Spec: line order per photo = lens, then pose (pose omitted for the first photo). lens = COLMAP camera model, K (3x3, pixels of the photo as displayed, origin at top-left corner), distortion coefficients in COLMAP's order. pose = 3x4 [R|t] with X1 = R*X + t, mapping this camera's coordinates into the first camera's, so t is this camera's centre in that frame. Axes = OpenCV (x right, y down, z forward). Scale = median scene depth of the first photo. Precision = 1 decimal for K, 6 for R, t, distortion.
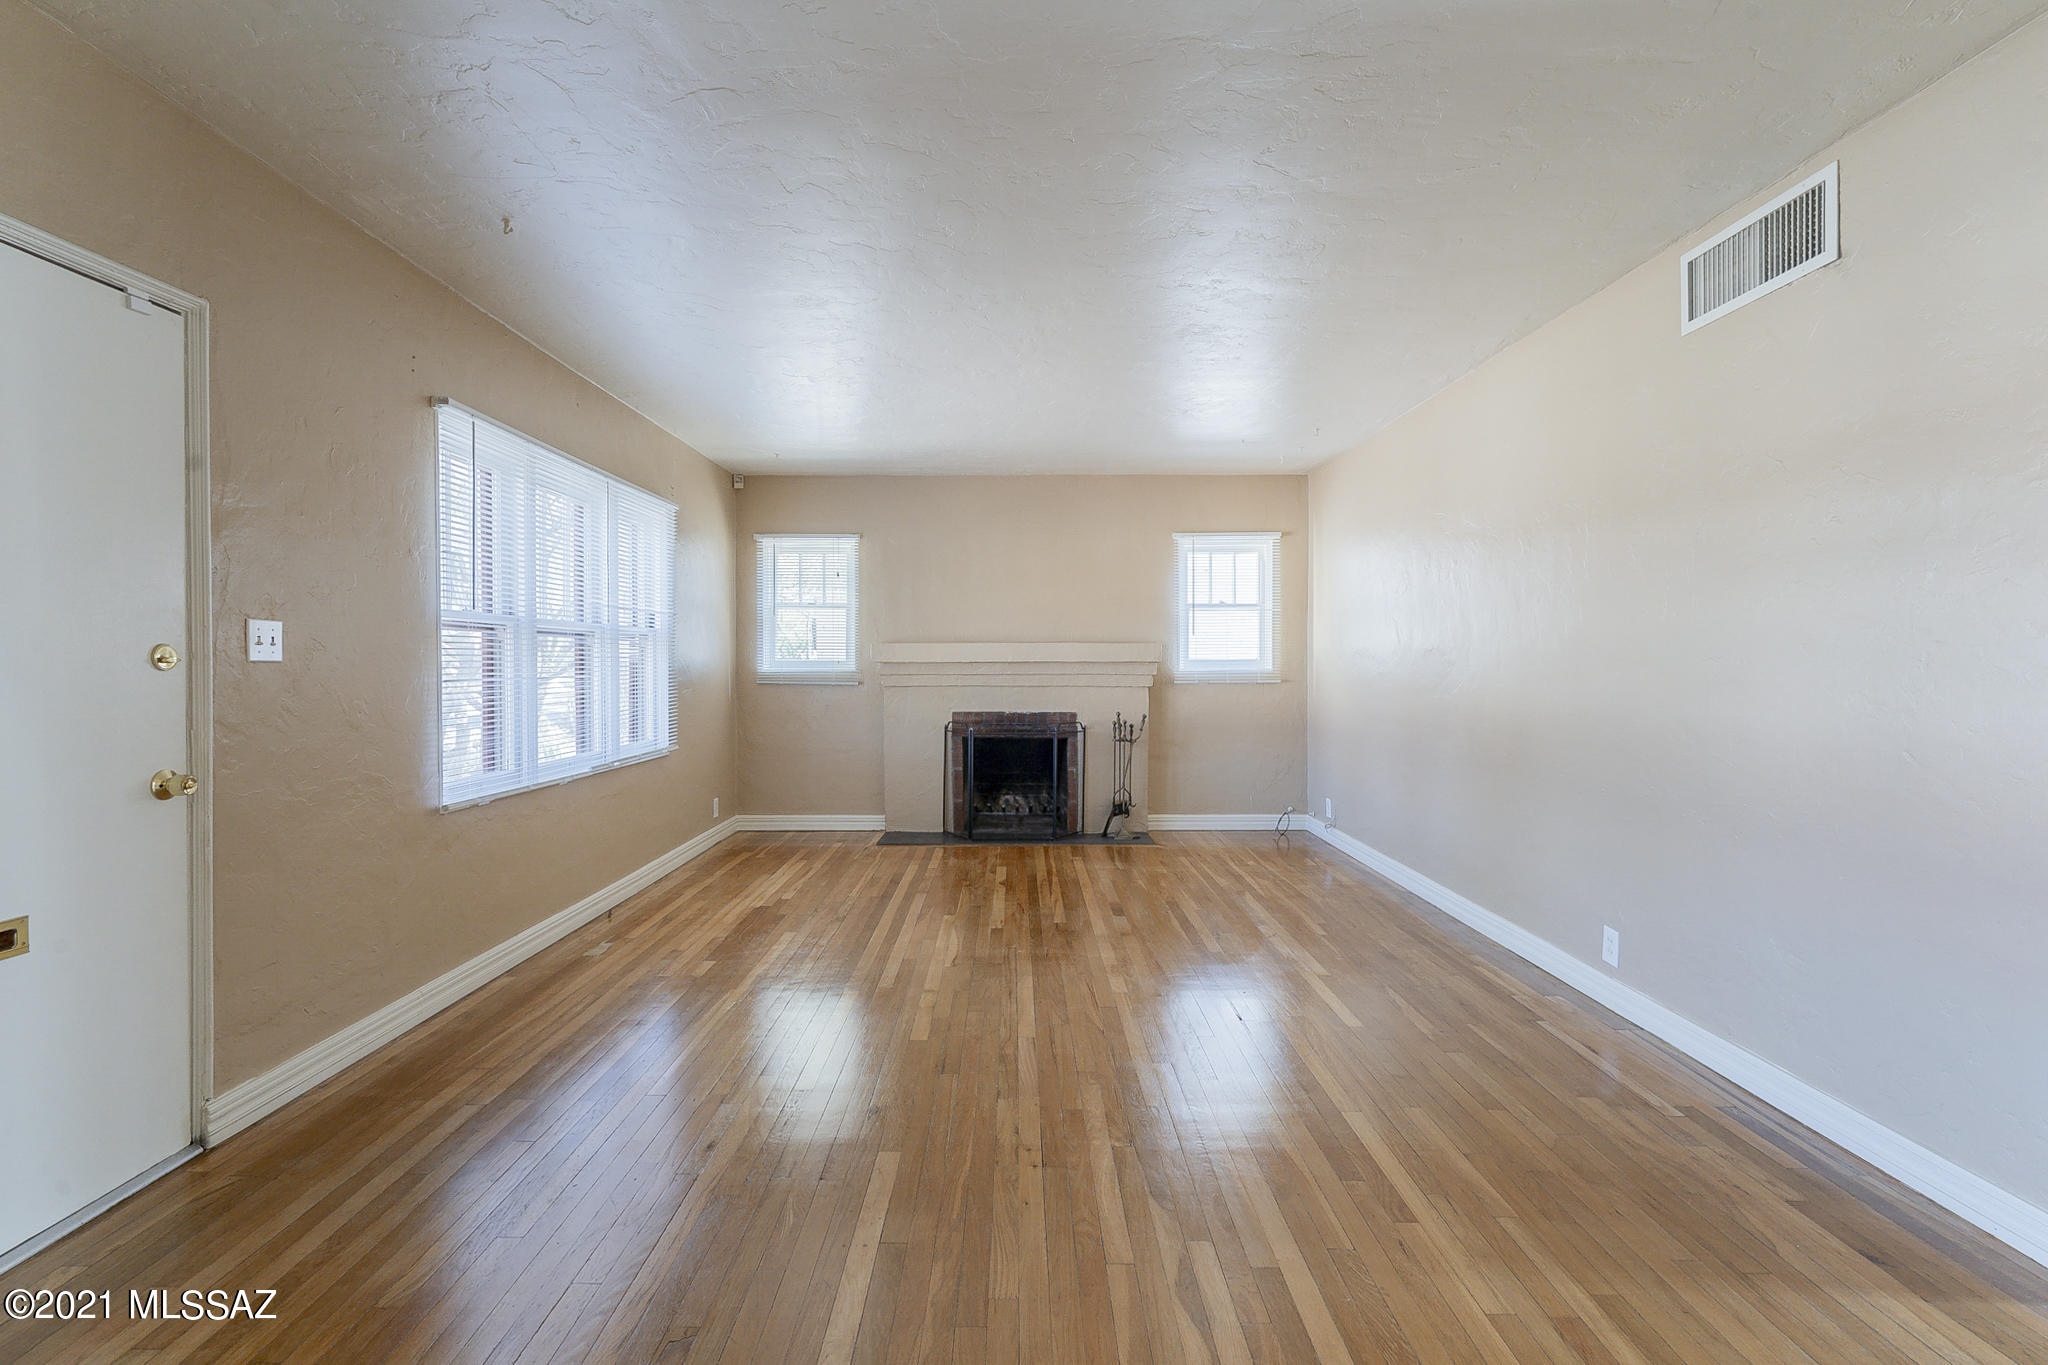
lens RADIAL K [[941.2, 0, 1011.1], [0, 941.2, 666.4], [0, 0, 1]] dist [-0.003696, -0.000142]
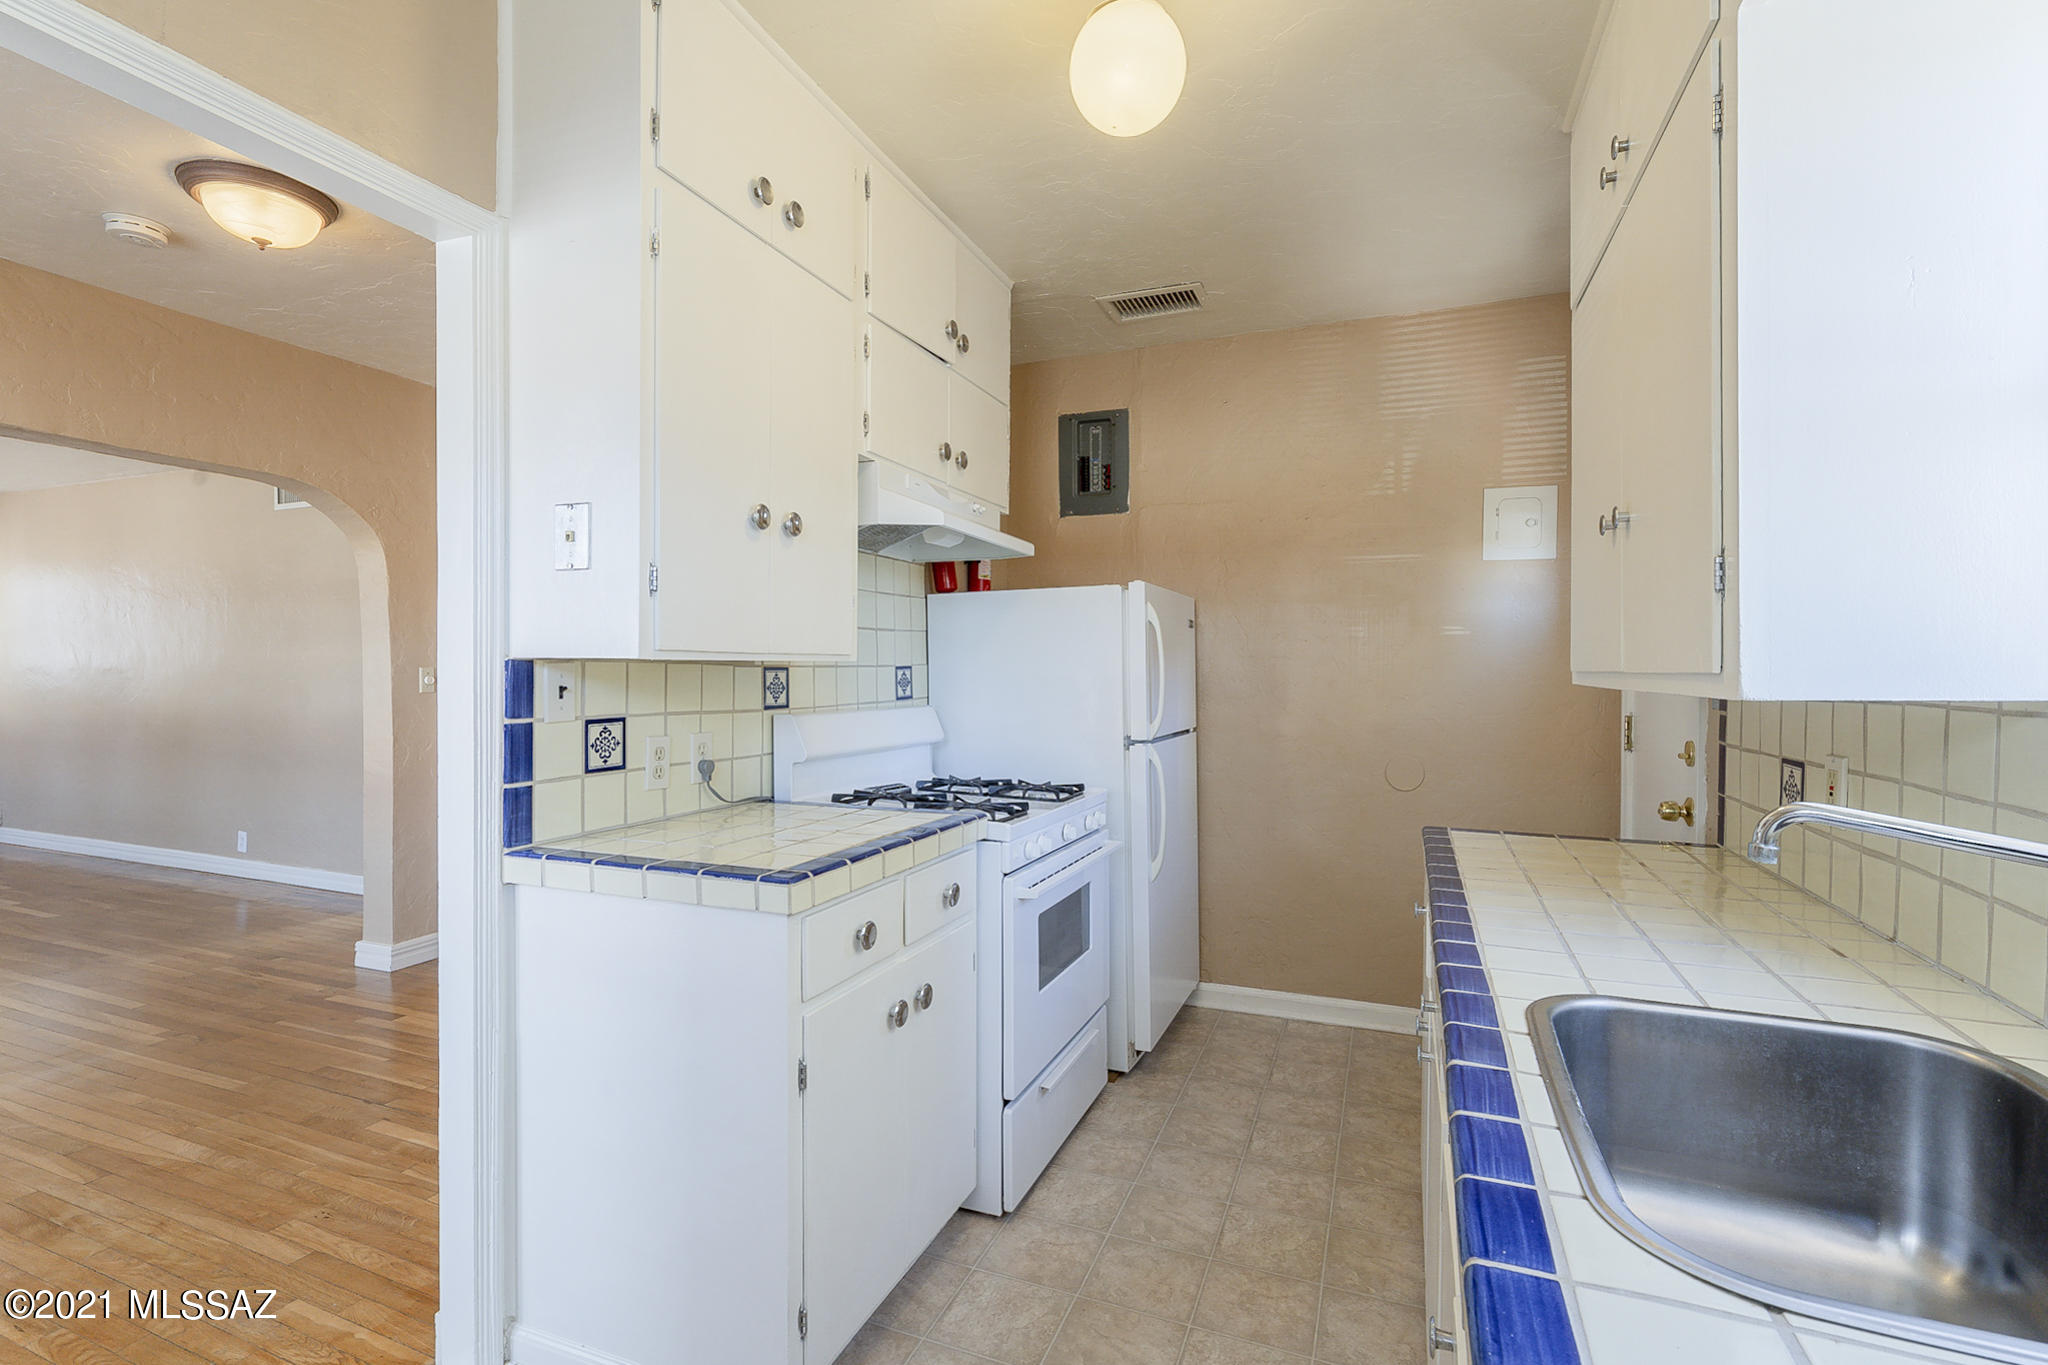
lens RADIAL K [[959.6, 0, 1026.3], [0, 959.6, 677.9], [0, 0, 1]] dist [-0.001204, -0.000212]
pose [[0.372698, -0.007499, 0.927922, -0.235509], [0.000473, 0.999969, 0.007892, -0.009904], [-0.927952, -0.002502, 0.372690, -0.509211]]
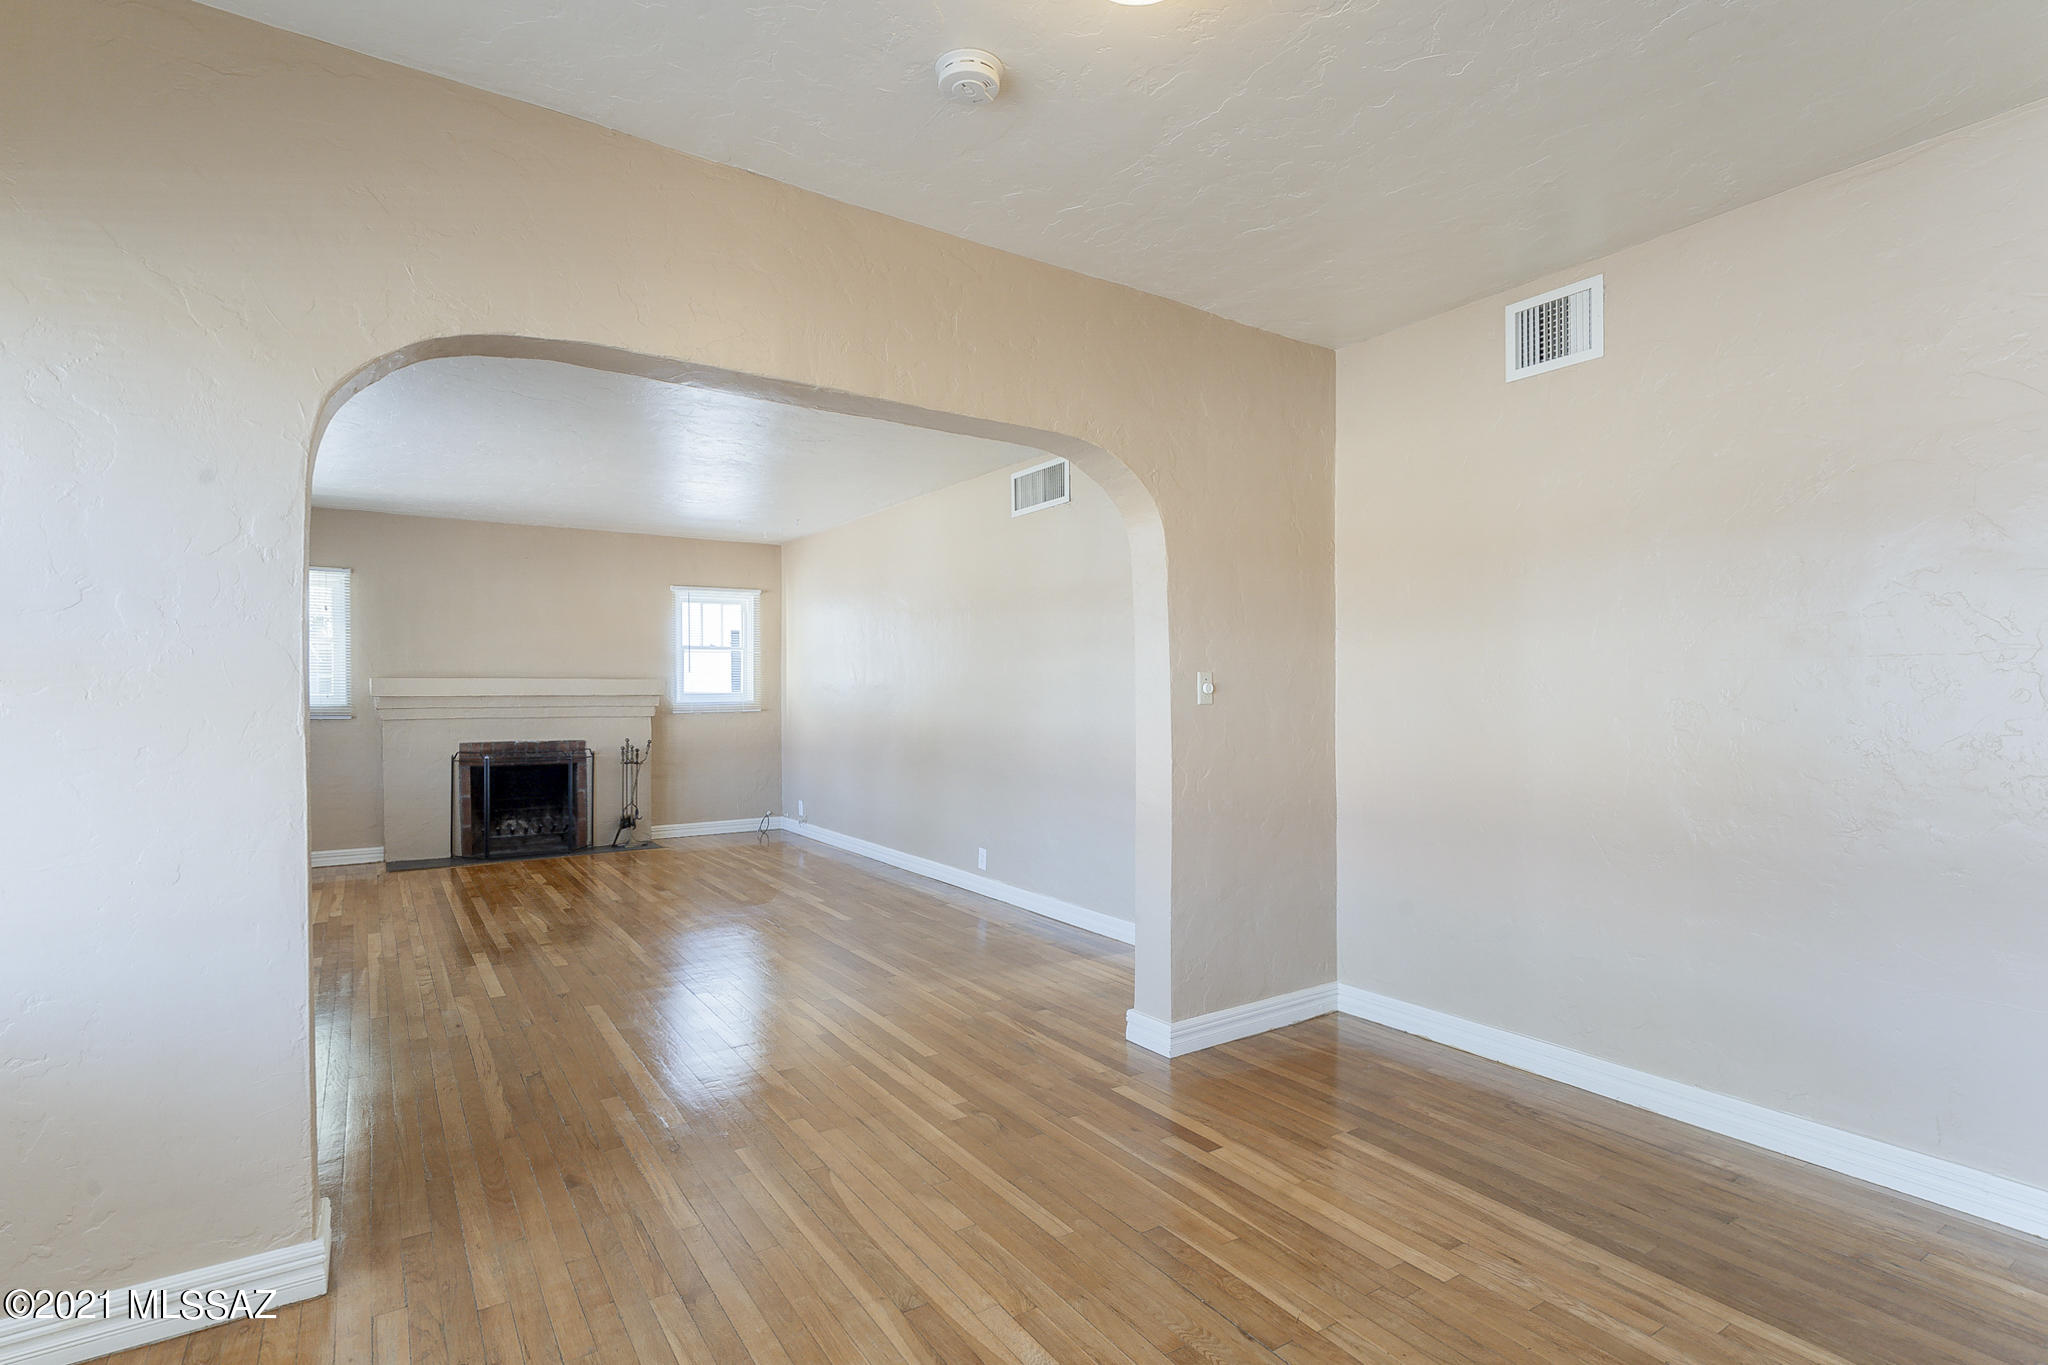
lens RADIAL K [[988.8, 0, 1013.9], [0, 988.8, 694.0], [0, 0, 1]] dist [0.000075, 0.000588]
pose [[0.833047, -0.003754, 0.553190, -0.160244], [0.006161, 0.999978, -0.002492, -0.000283], [-0.553169, 0.005485, 0.833051, -0.276471]]
